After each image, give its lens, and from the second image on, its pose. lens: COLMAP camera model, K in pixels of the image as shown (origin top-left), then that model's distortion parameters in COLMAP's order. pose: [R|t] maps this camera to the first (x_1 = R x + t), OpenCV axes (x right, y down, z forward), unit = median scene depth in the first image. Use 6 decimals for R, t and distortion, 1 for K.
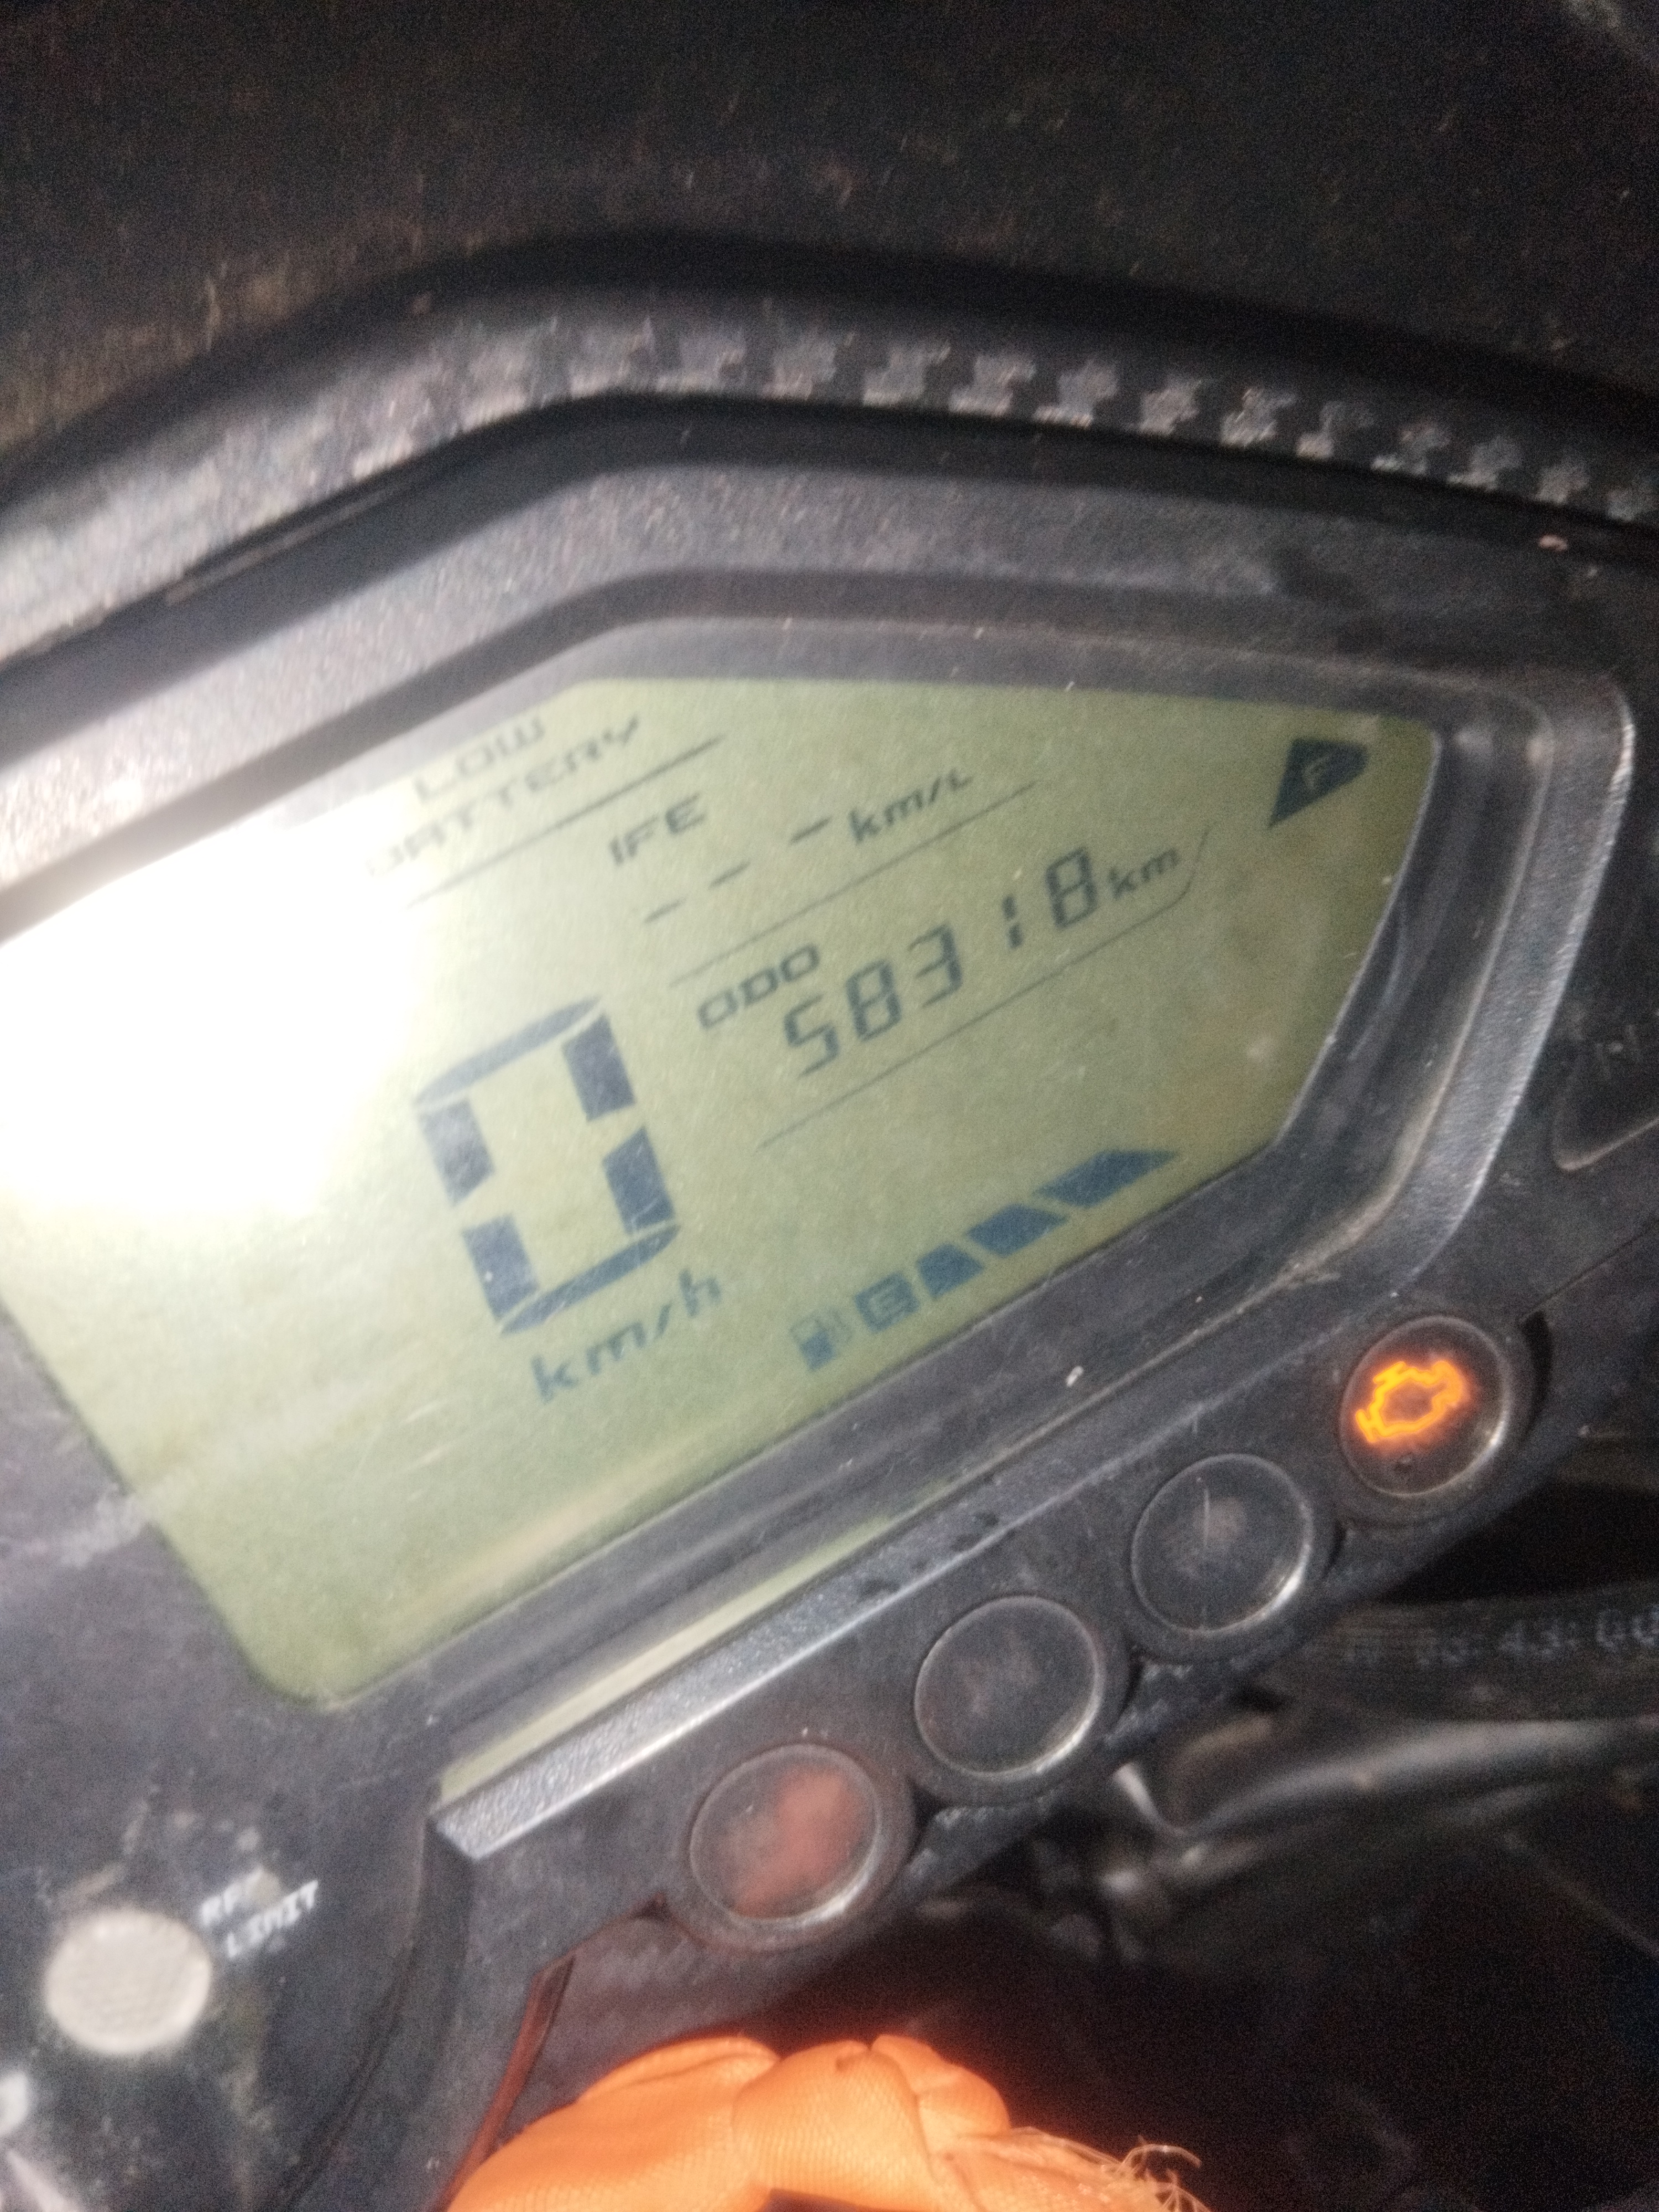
lens RADIAL K [[1953.2, 0, 819.8], [0, 1953.2, 1114.3], [0, 0, 1]] dist [0.044315, -0.159987]
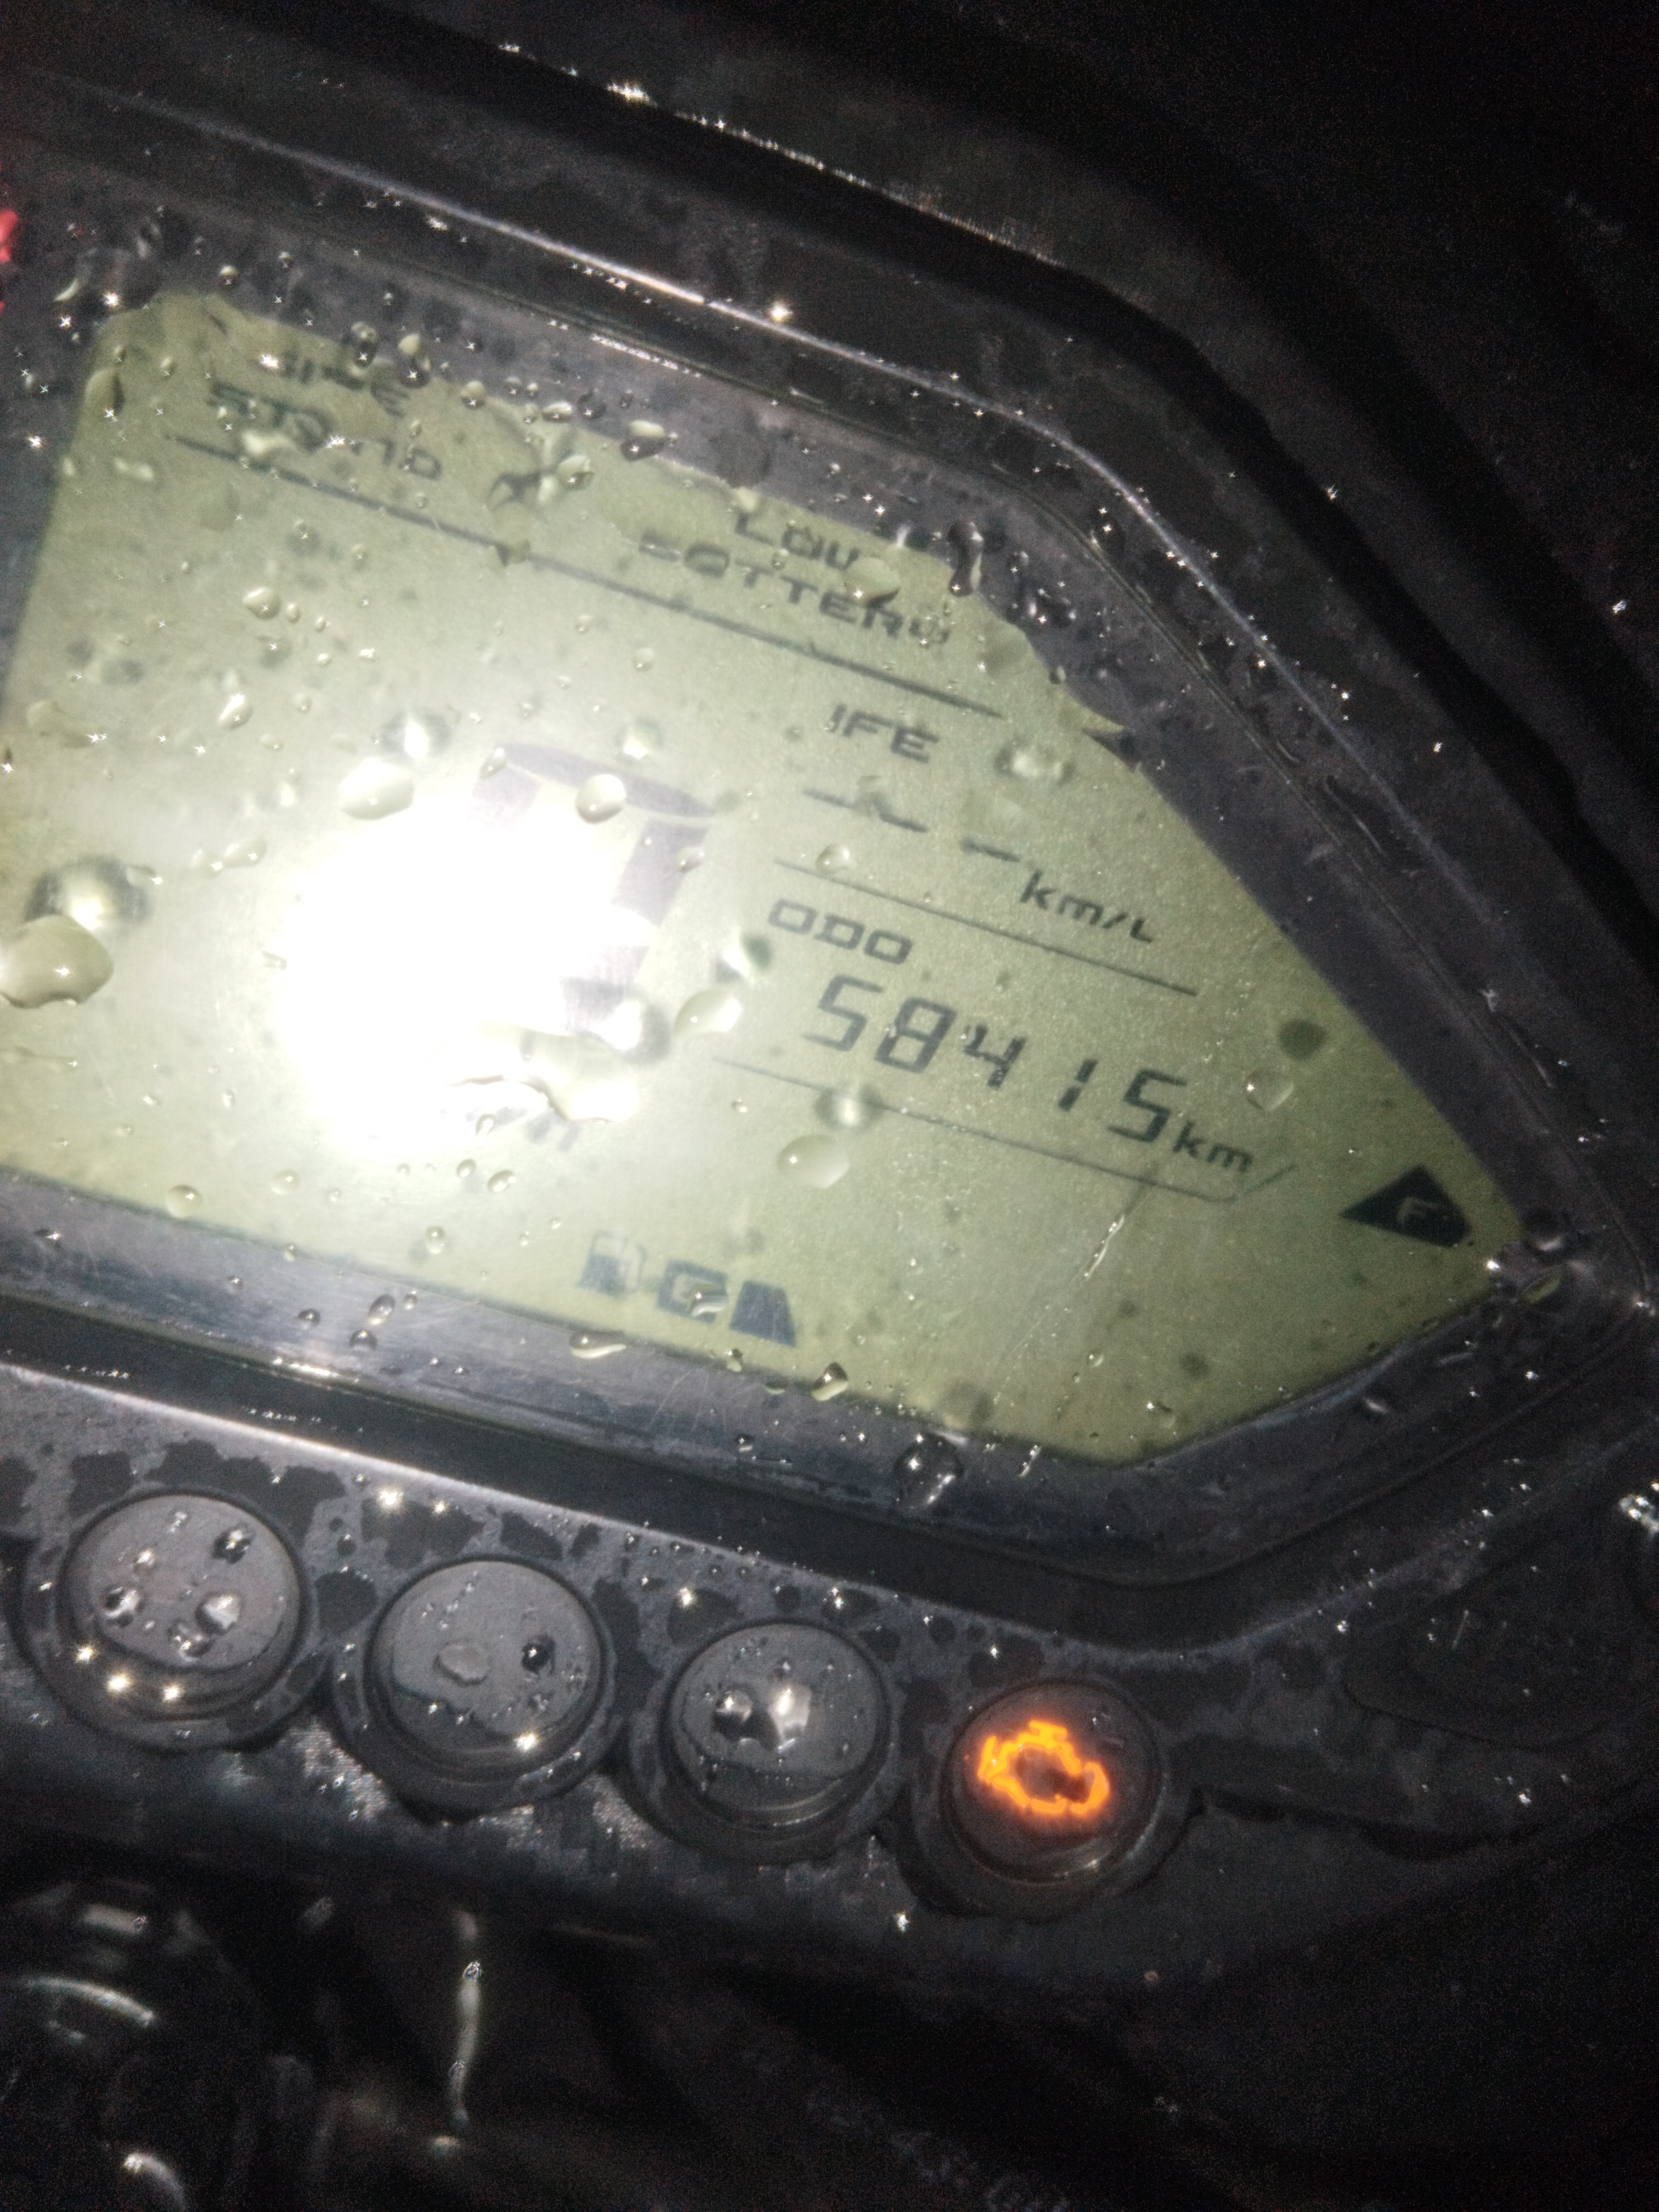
lens RADIAL K [[1925.0, 0, 821.4], [0, 1925.0, 1108.8], [0, 0, 1]] dist [0.043906, -0.152035]
pose [[0.714470, 0.695365, -0.077463, 0.093087], [-0.695105, 0.692827, -0.191885, 0.177619], [-0.079762, 0.190941, 0.978356, 0.112629]]
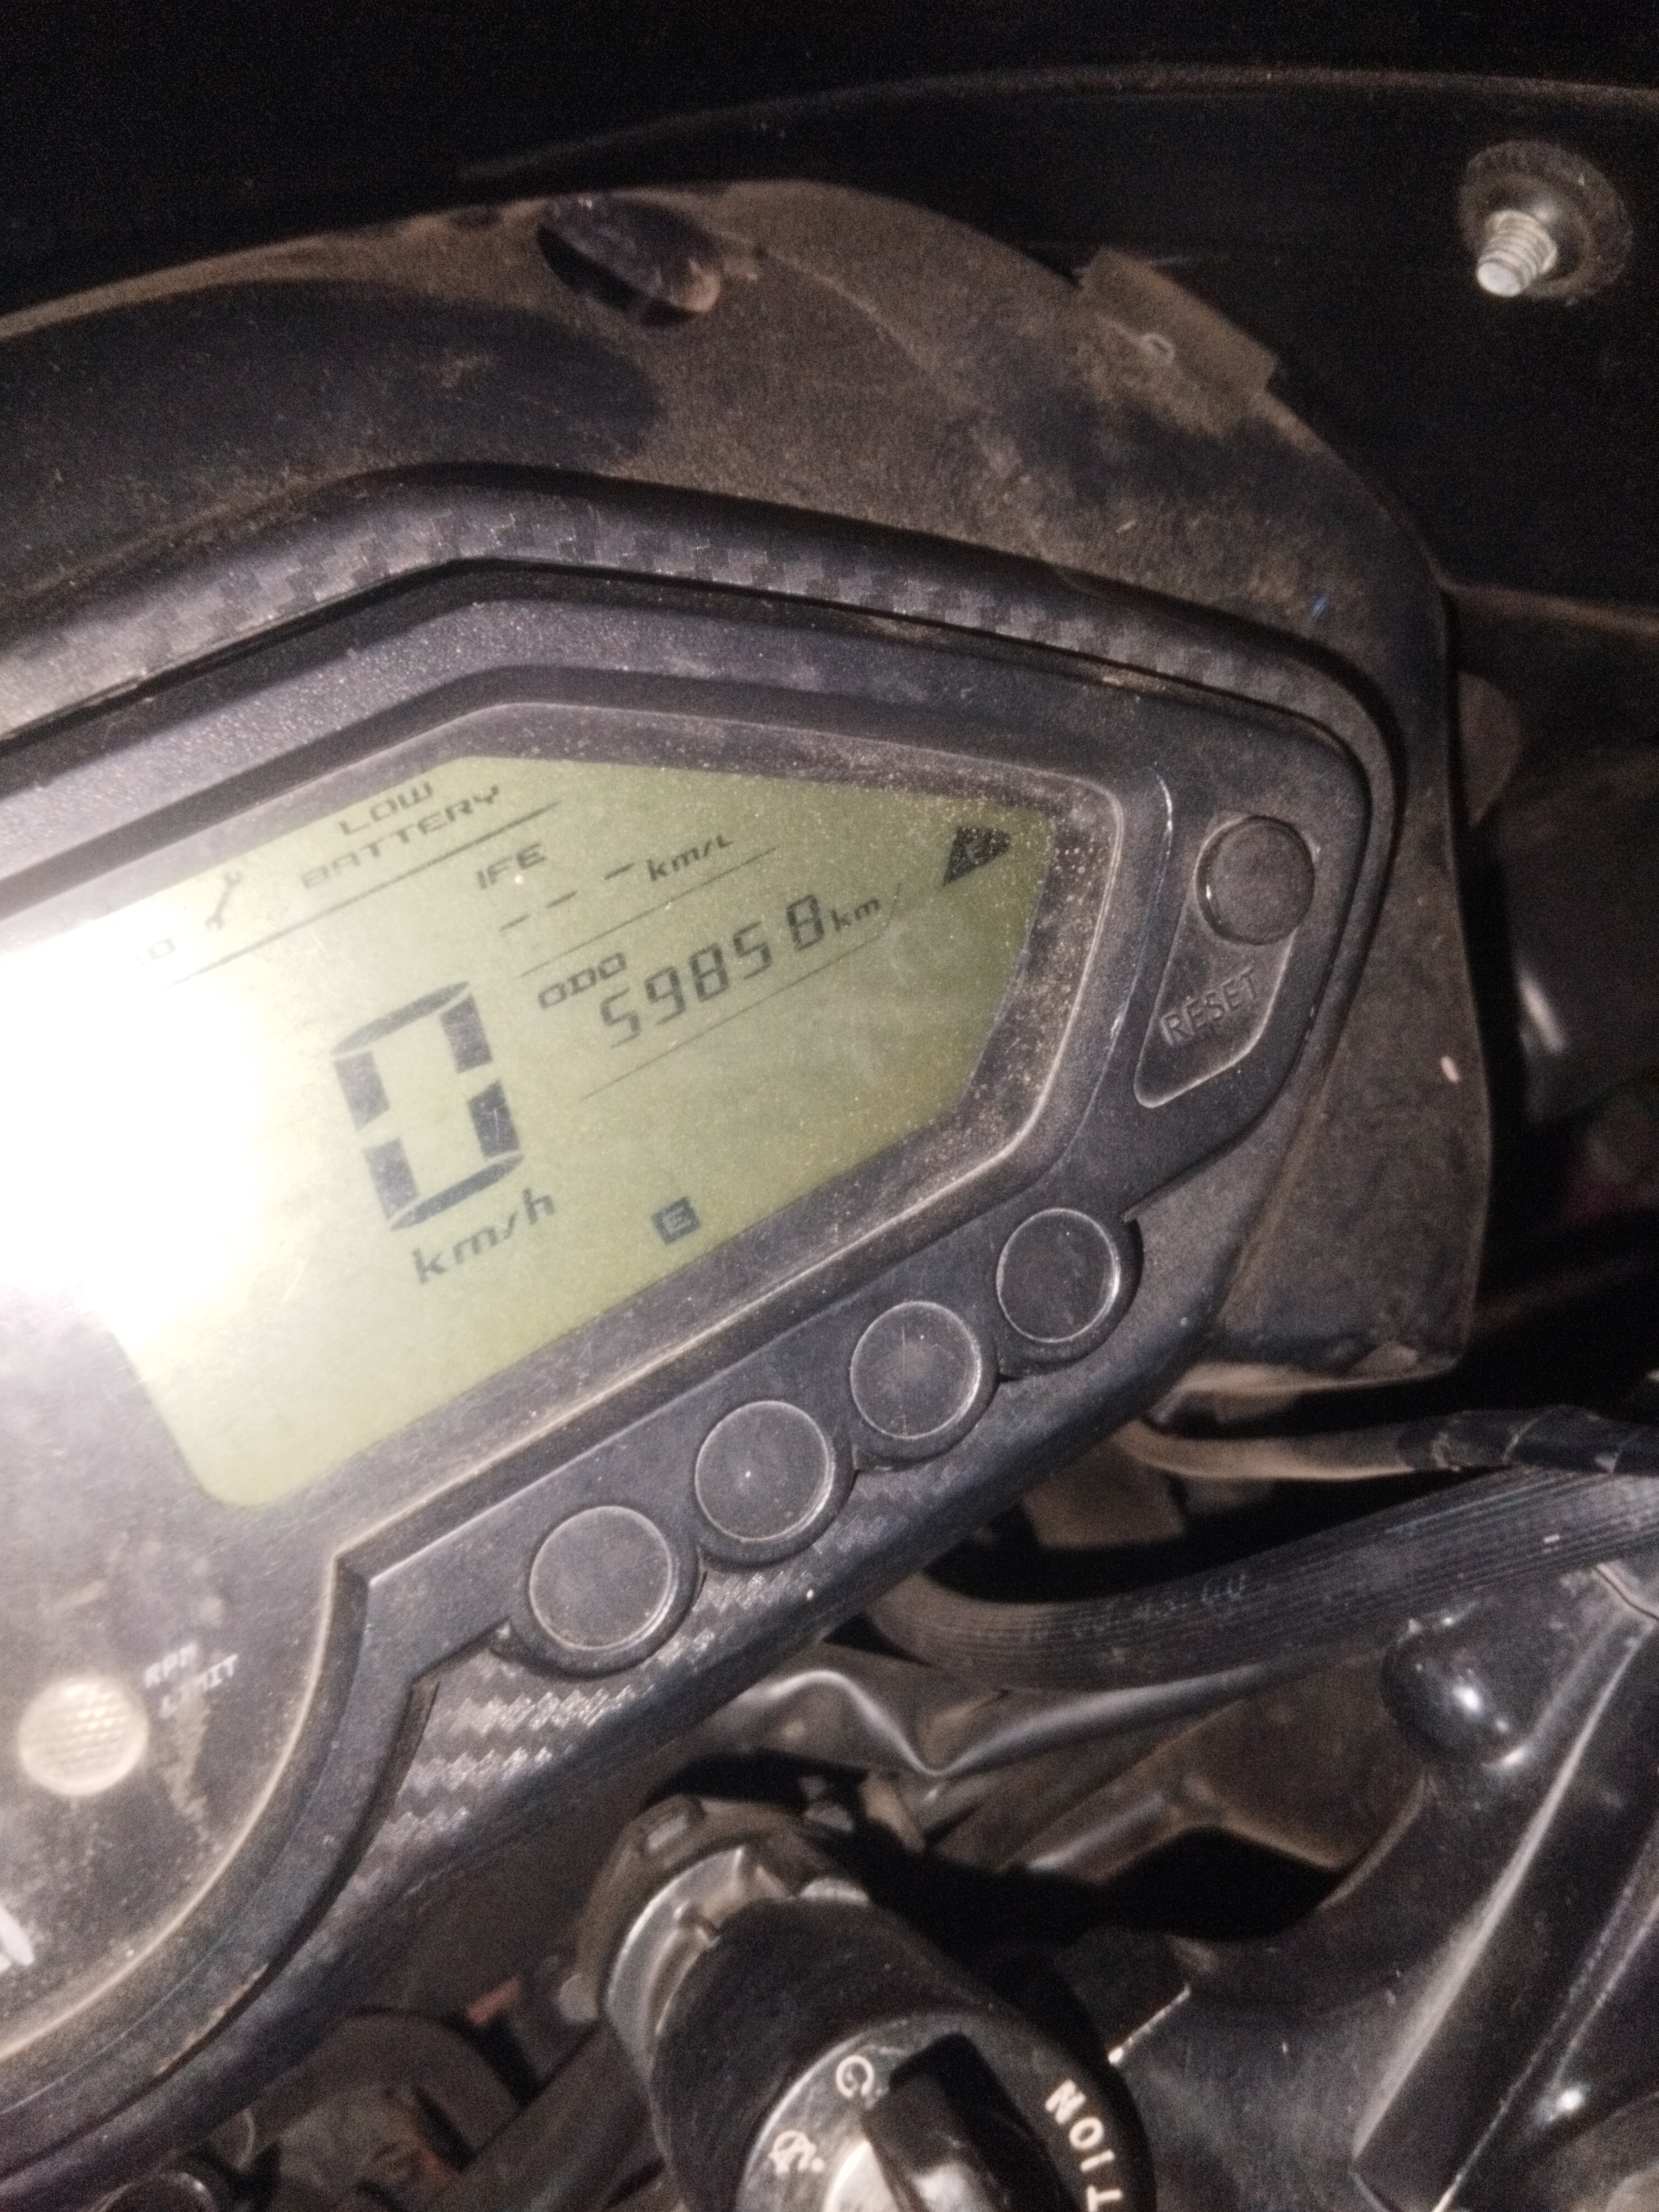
lens RADIAL K [[1925.0, 0, 848.9], [0, 1925.0, 1119.9], [0, 0, 1]] dist [0.043906, -0.152035]
pose [[0.993476, -0.000155, 0.114039, 0.001109], [0.017552, 0.988291, -0.151566, 0.246562], [-0.112680, 0.152579, 0.981847, -0.364552]]
